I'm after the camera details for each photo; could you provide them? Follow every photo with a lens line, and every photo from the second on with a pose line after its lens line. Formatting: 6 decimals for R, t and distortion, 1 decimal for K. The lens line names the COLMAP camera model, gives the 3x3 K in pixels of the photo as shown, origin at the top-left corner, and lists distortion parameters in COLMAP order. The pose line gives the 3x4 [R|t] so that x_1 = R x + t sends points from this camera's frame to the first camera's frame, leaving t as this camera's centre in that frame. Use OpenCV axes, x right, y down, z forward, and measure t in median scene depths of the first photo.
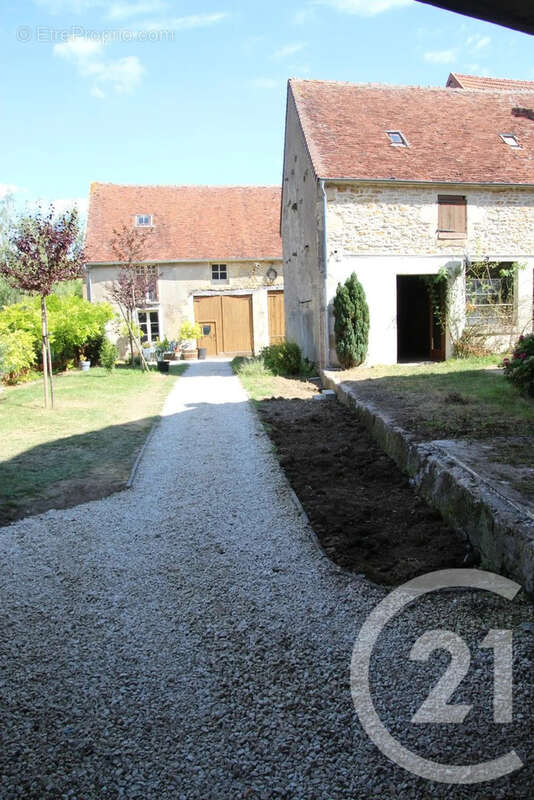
lens RADIAL K [[591.0, 0, 263.2], [0, 591.0, 402.6], [0, 0, 1]] dist [-0.127317, 0.066905]
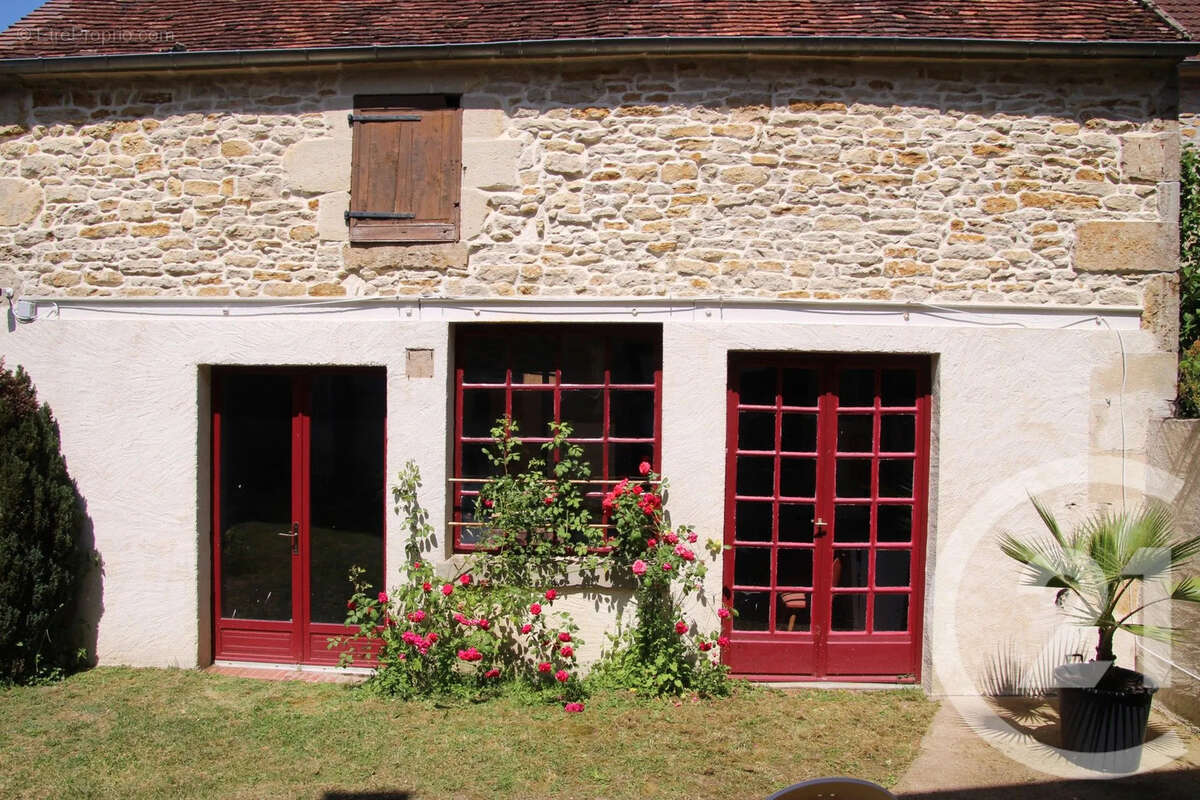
lens RADIAL K [[886.4, 0, 596.2], [0, 886.4, 441.1], [0, 0, 1]] dist [-0.127317, 0.066905]
pose [[0.974402, 0.051935, -0.218733, 0.498566], [-0.074794, 0.992416, -0.097555, -0.146130], [0.212008, 0.111418, 0.970896, 0.590347]]
